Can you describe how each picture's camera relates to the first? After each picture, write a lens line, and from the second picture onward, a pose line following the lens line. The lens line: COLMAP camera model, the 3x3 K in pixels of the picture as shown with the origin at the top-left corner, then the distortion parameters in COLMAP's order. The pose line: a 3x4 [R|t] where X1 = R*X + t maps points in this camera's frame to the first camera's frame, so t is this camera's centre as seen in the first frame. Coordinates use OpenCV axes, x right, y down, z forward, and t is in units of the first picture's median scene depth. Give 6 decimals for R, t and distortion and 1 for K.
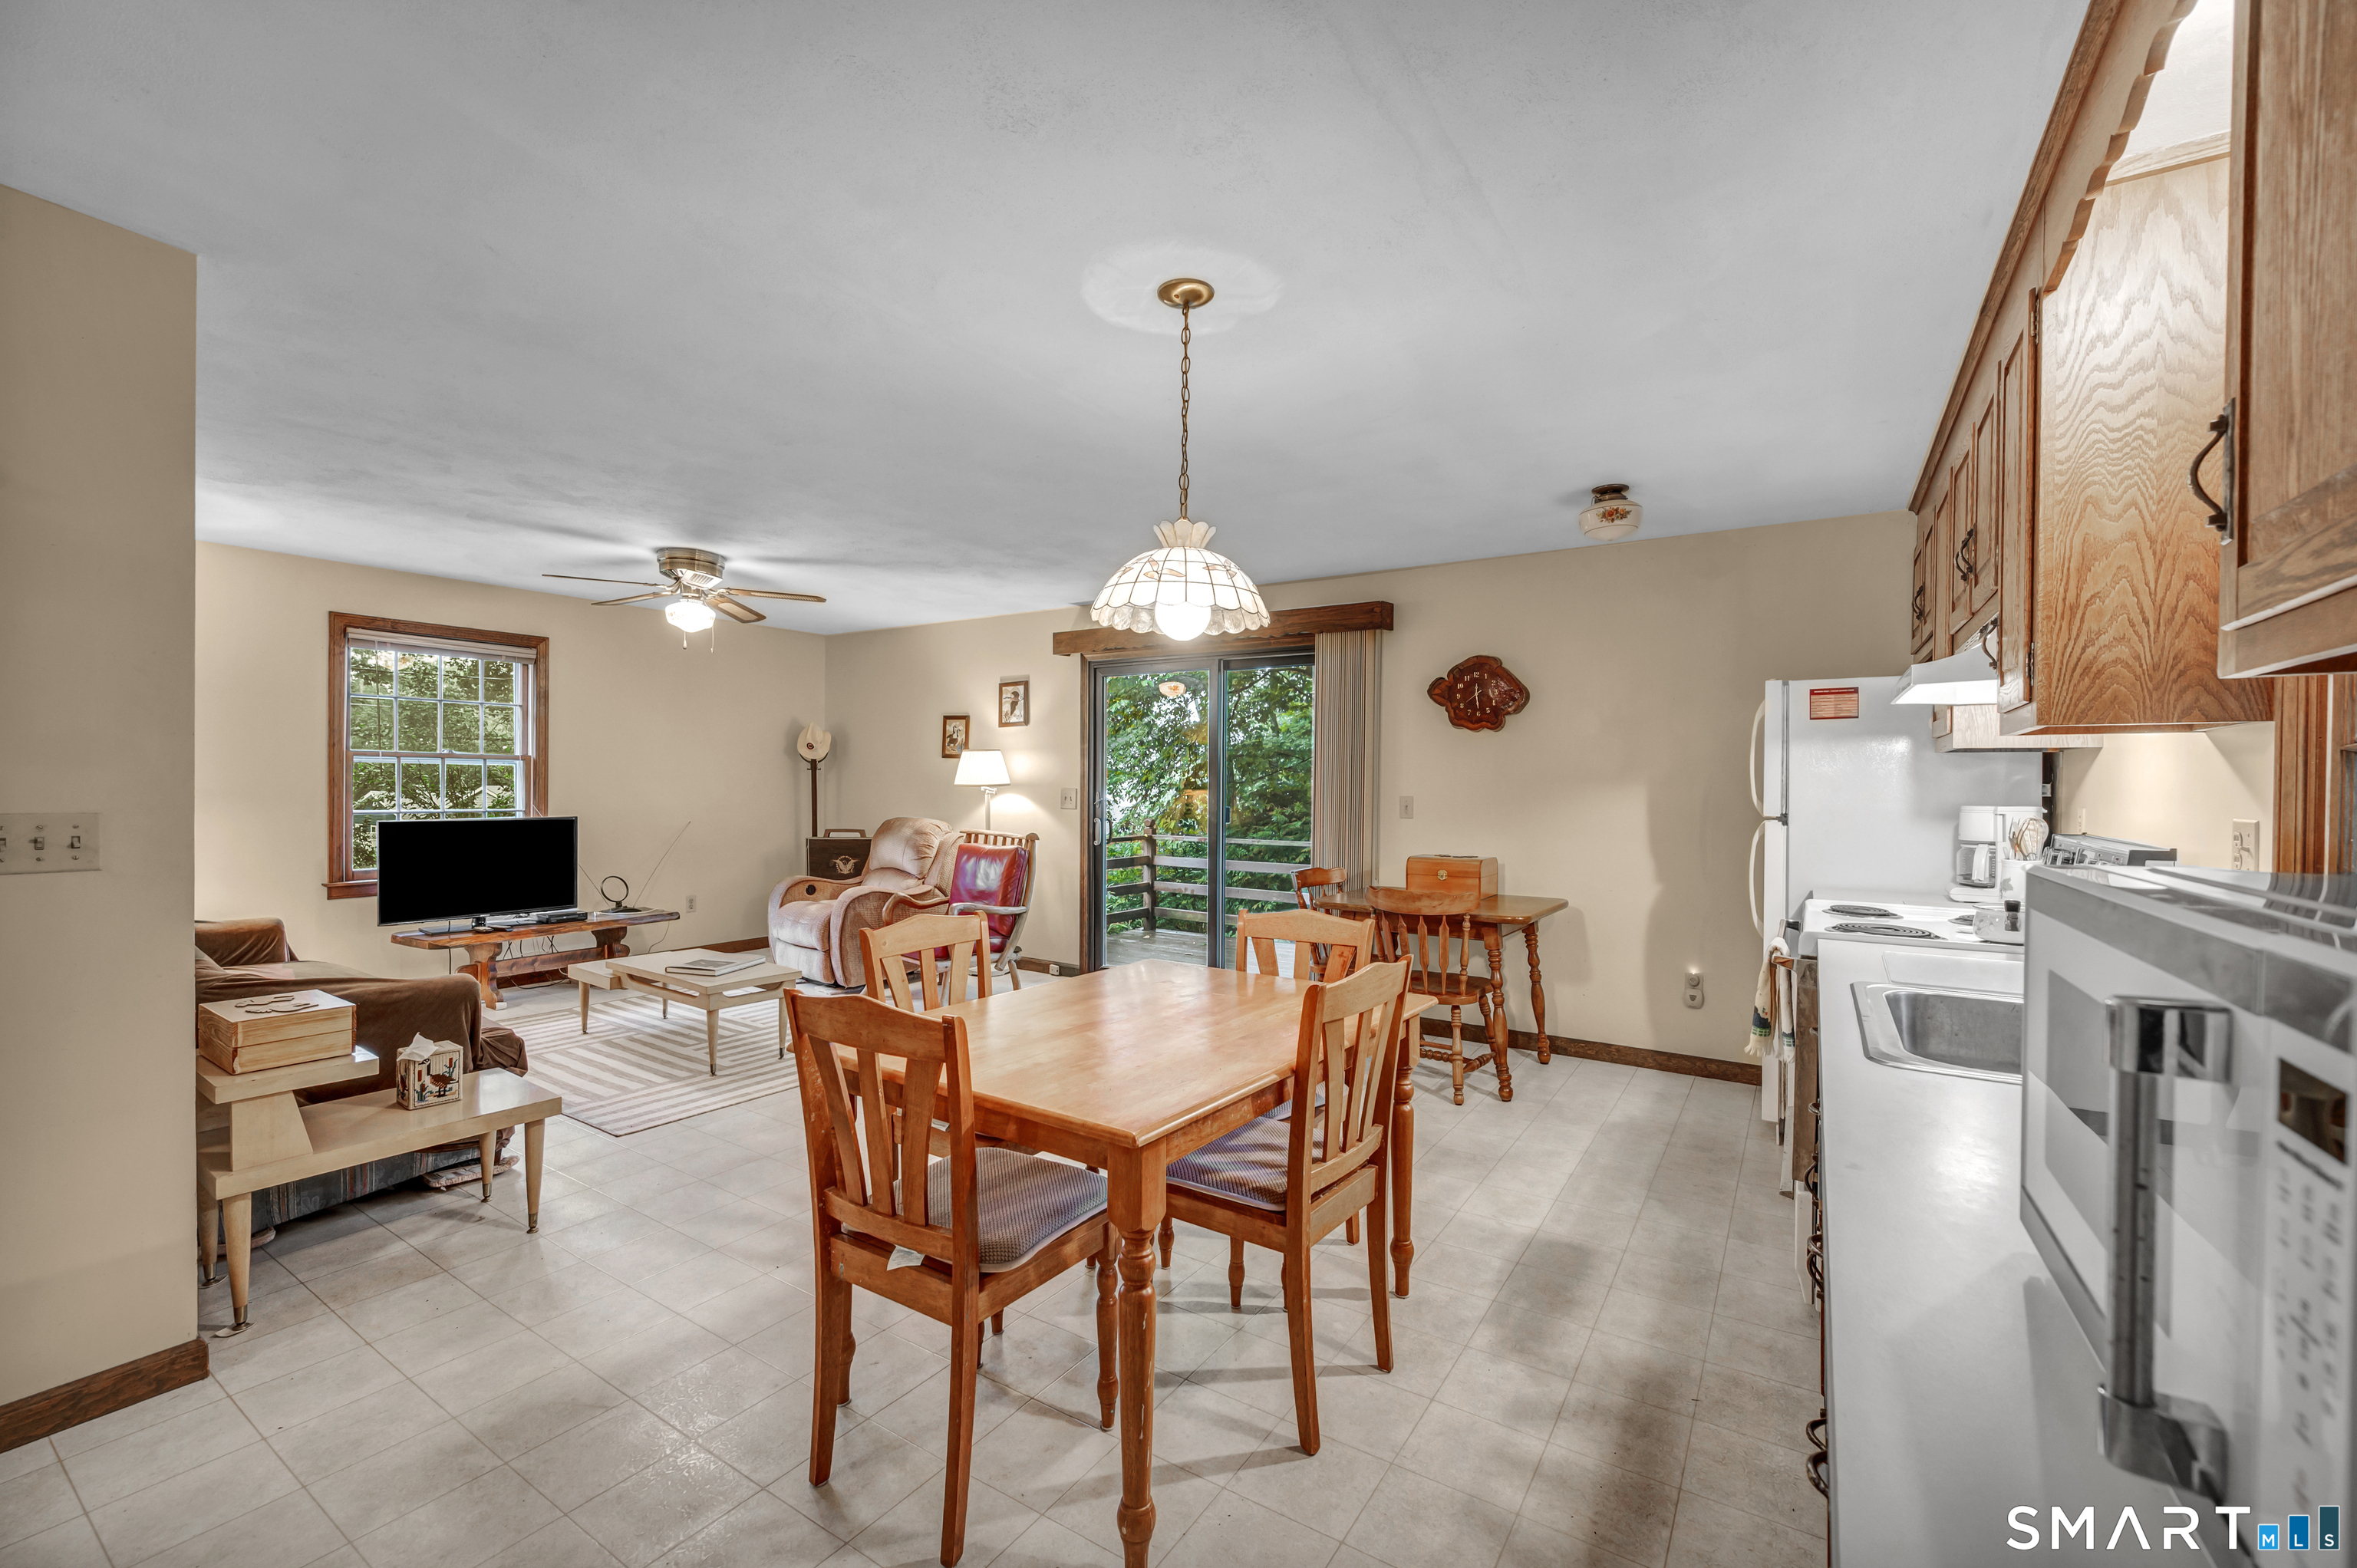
lens RADIAL K [[952.7, 0, 1189.1], [0, 952.7, 787.9], [0, 0, 1]] dist [-0.003333, 0.000103]
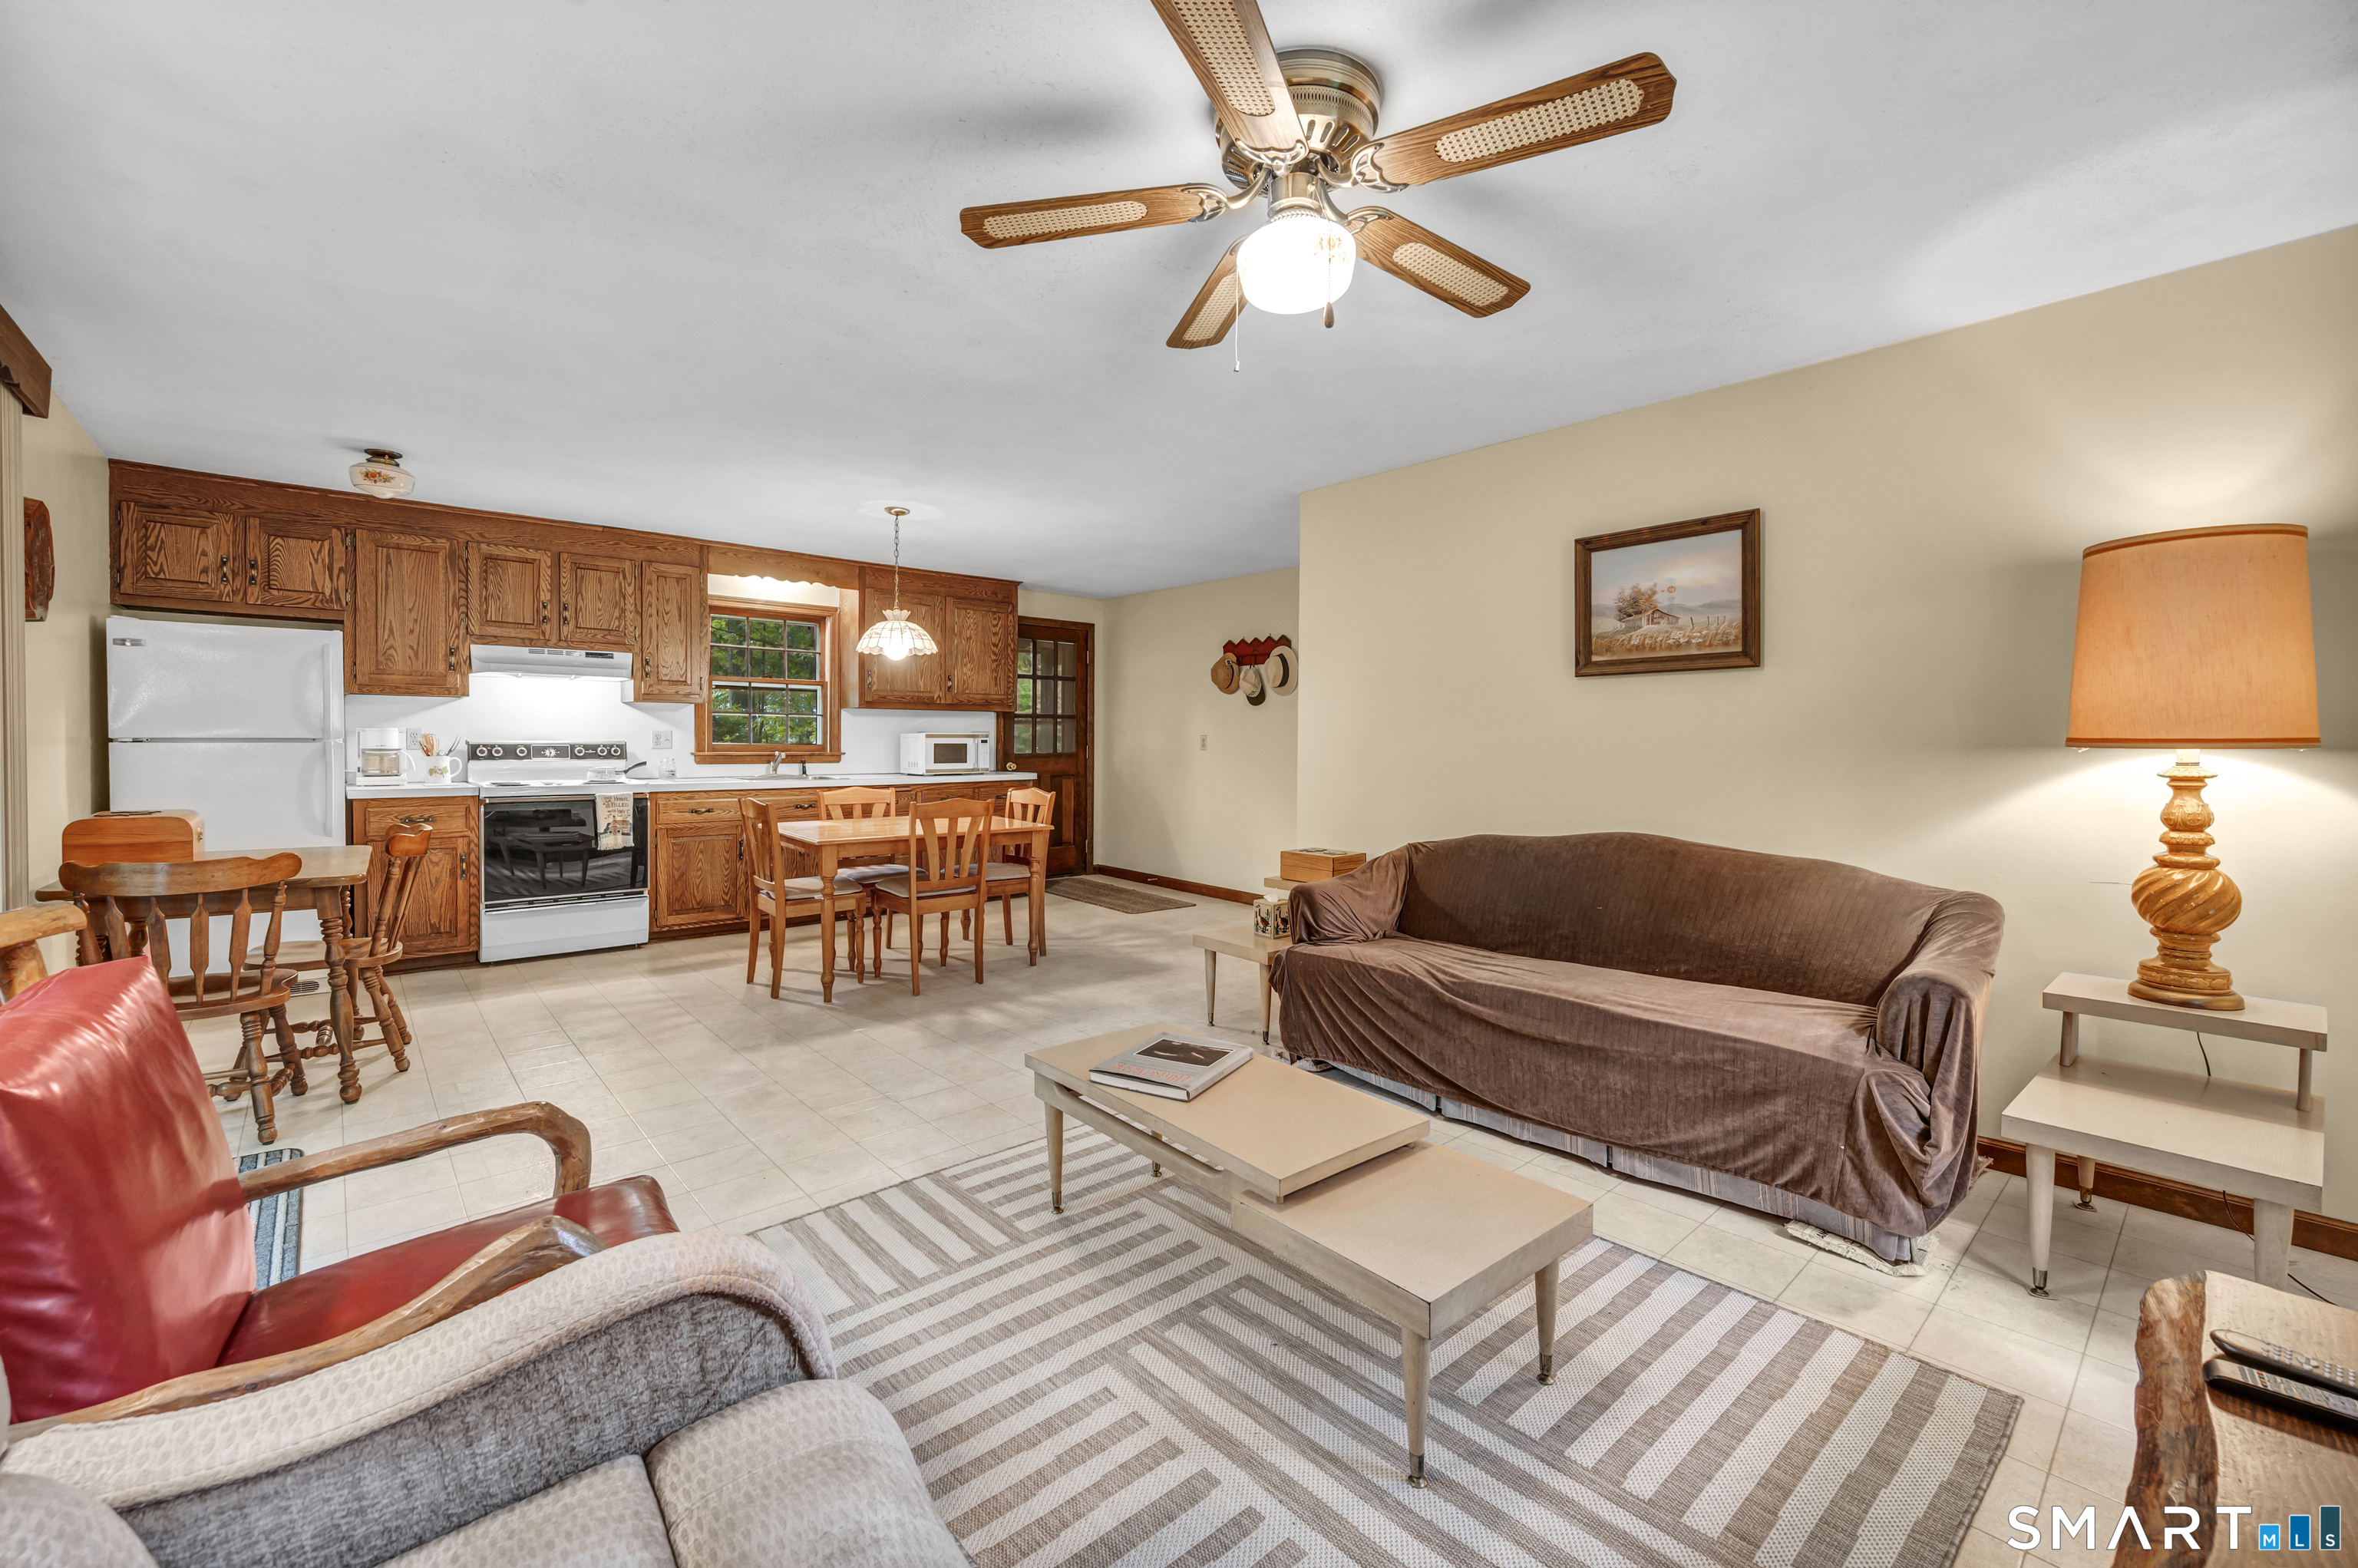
lens RADIAL K [[953.2, 0, 1182.5], [0, 953.2, 758.6], [0, 0, 1]] dist [-0.003333, 0.000103]
pose [[-0.963540, -0.020548, 0.266773, -0.516789], [-0.013139, 0.999478, 0.029529, 0.002309], [-0.267240, 0.024947, -0.963307, 1.217745]]
